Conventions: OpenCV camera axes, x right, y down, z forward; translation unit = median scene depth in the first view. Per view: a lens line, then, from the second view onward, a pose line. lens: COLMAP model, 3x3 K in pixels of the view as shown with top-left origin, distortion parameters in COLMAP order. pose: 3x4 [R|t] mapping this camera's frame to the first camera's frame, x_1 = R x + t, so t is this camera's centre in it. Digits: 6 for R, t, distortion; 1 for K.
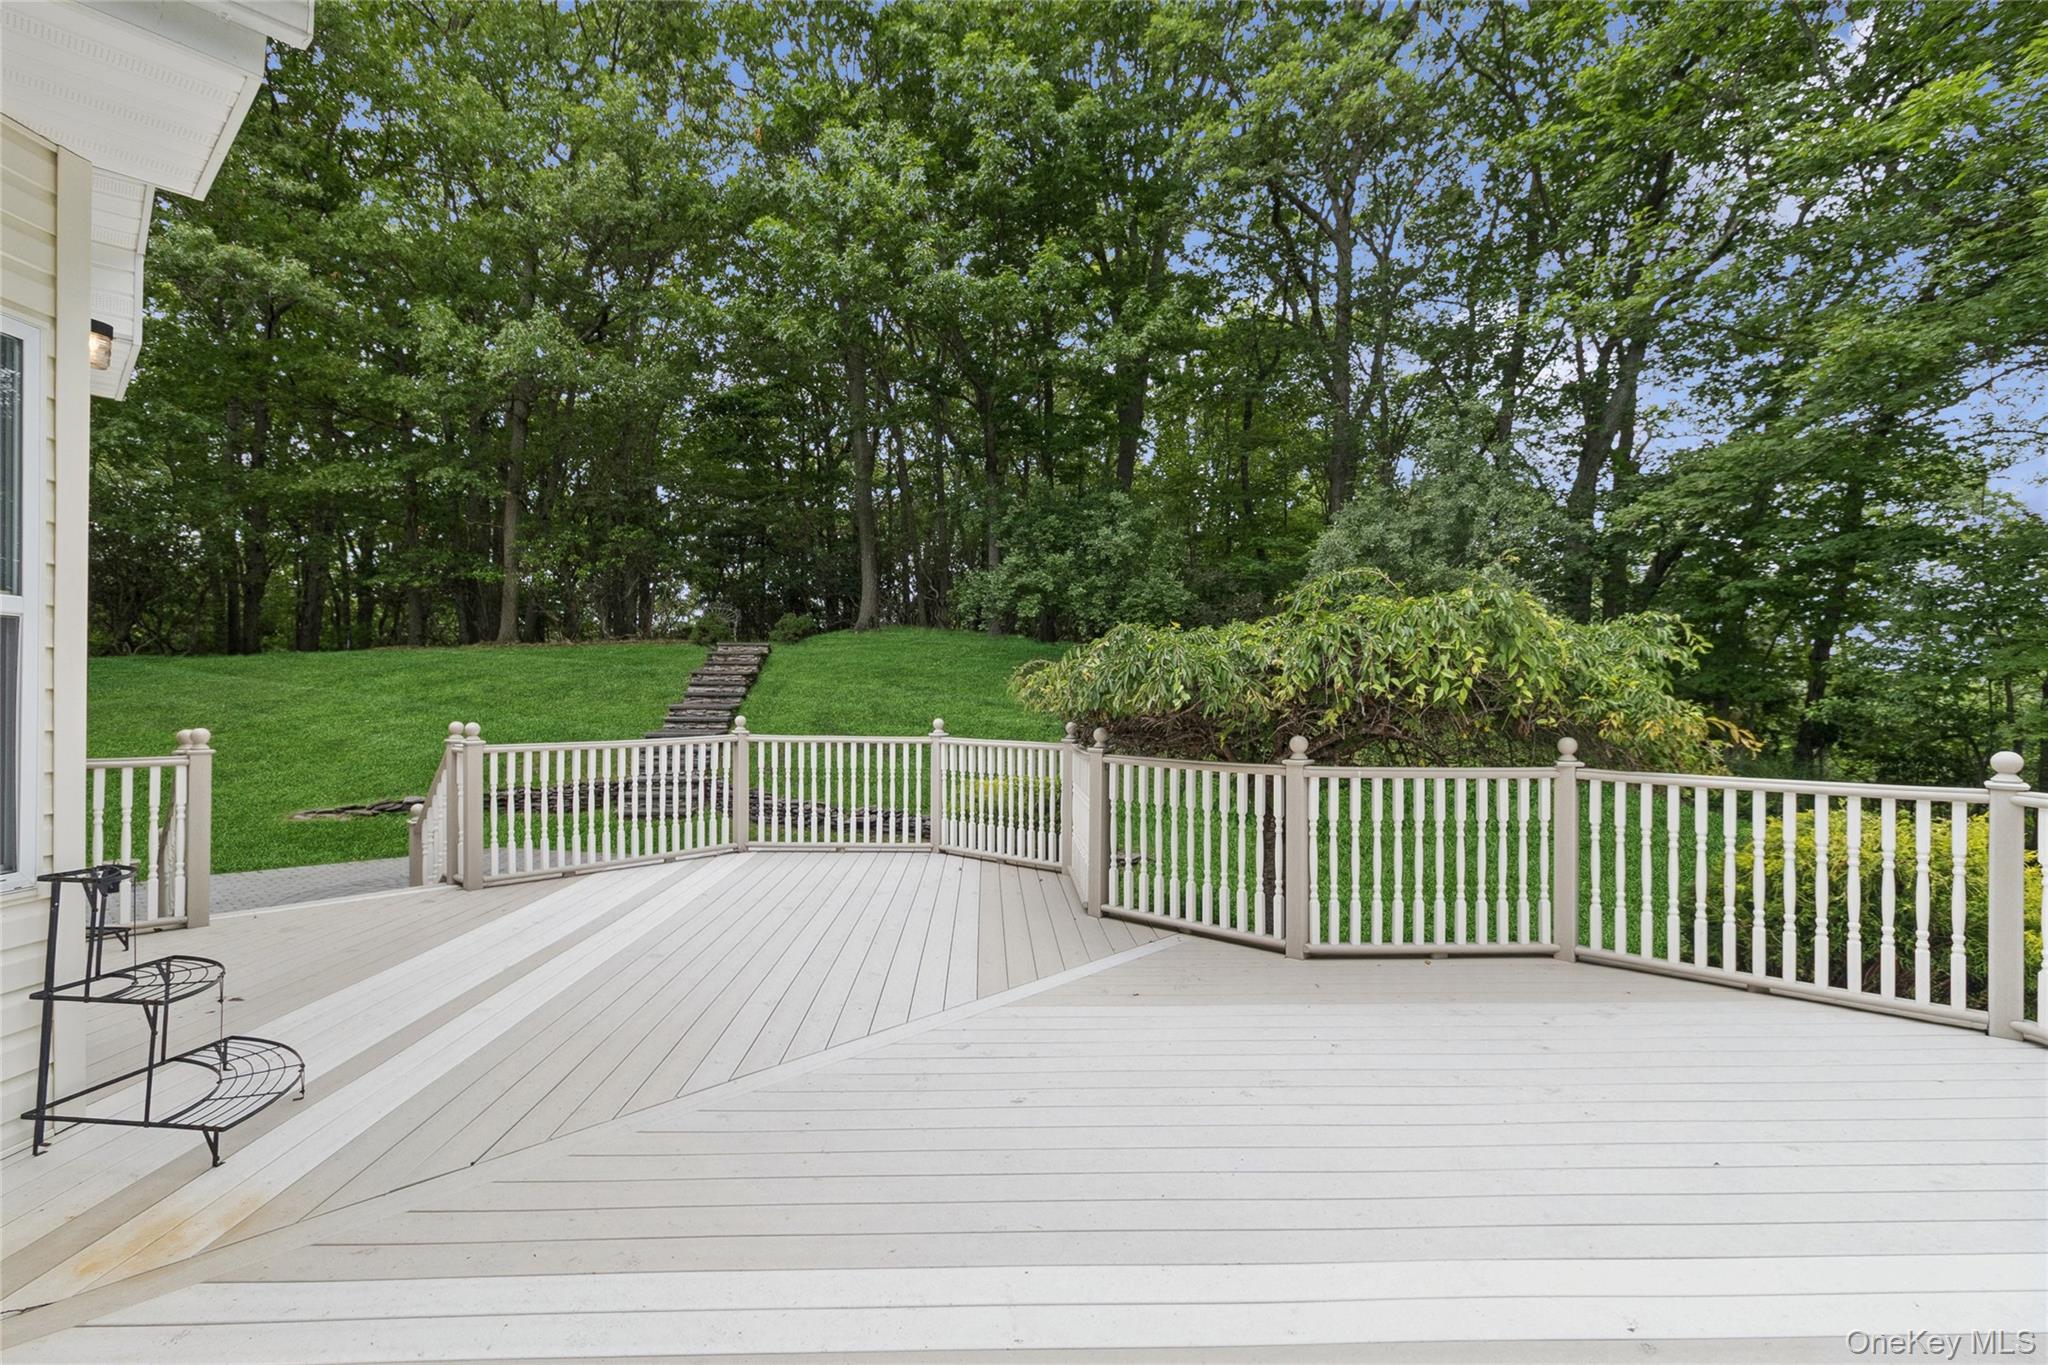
lens RADIAL K [[937.7, 0, 1048.9], [0, 937.7, 686.6], [0, 0, 1]] dist [0.001970, 0.000242]
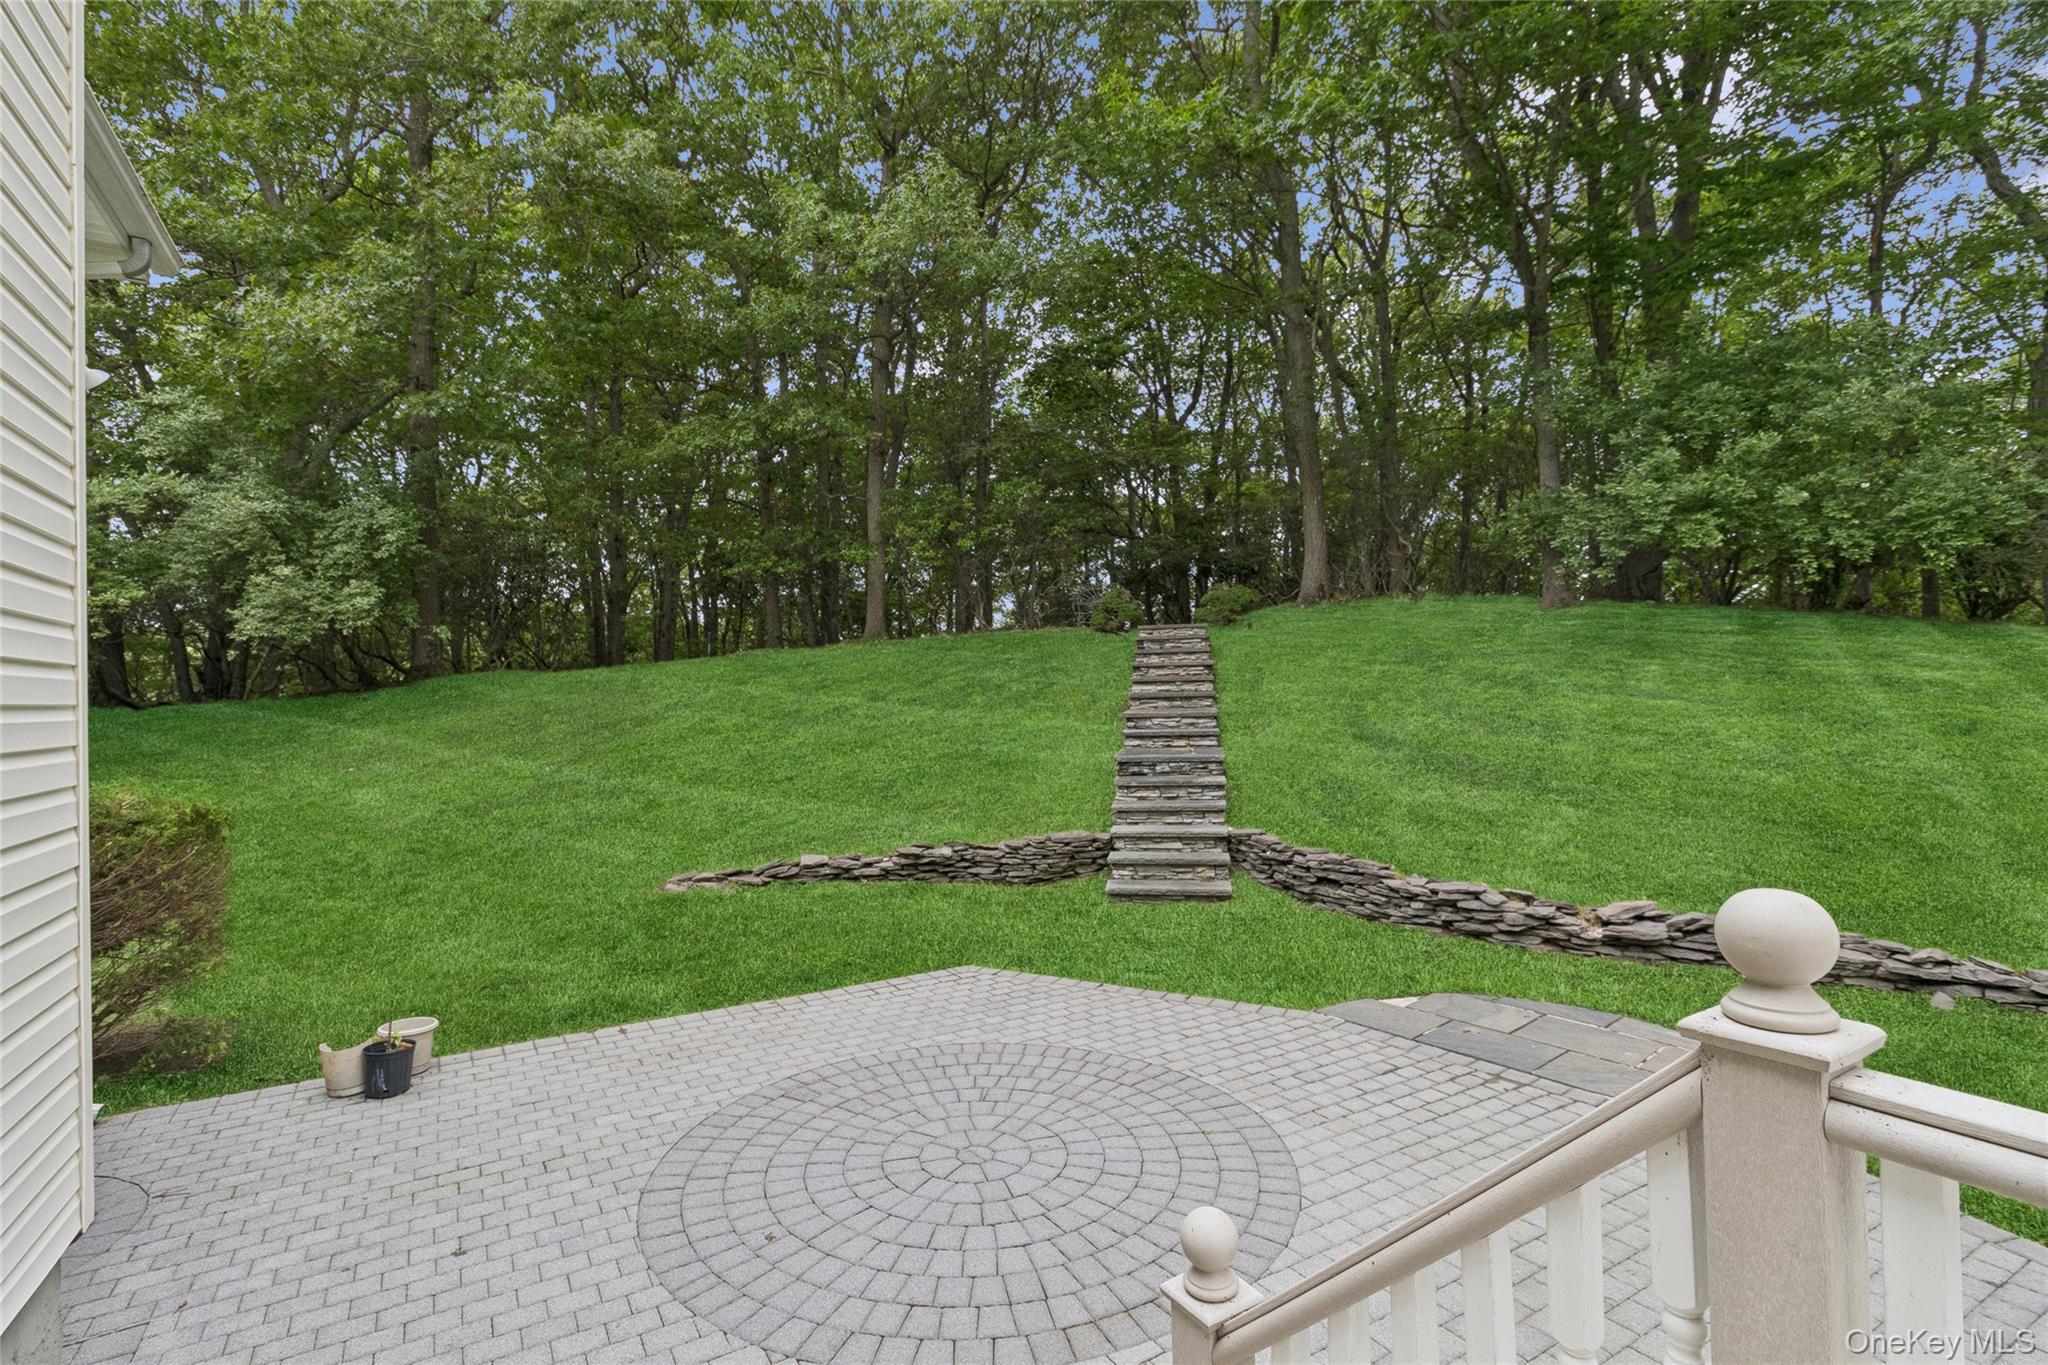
lens RADIAL K [[937.7, 0, 1048.9], [0, 937.7, 686.6], [0, 0, 1]] dist [0.001970, 0.000242]
pose [[0.961478, -0.033547, -0.272826, -0.236762], [0.034070, 0.999415, -0.002823, 0.000906], [0.272761, -0.006581, 0.962059, 0.288076]]
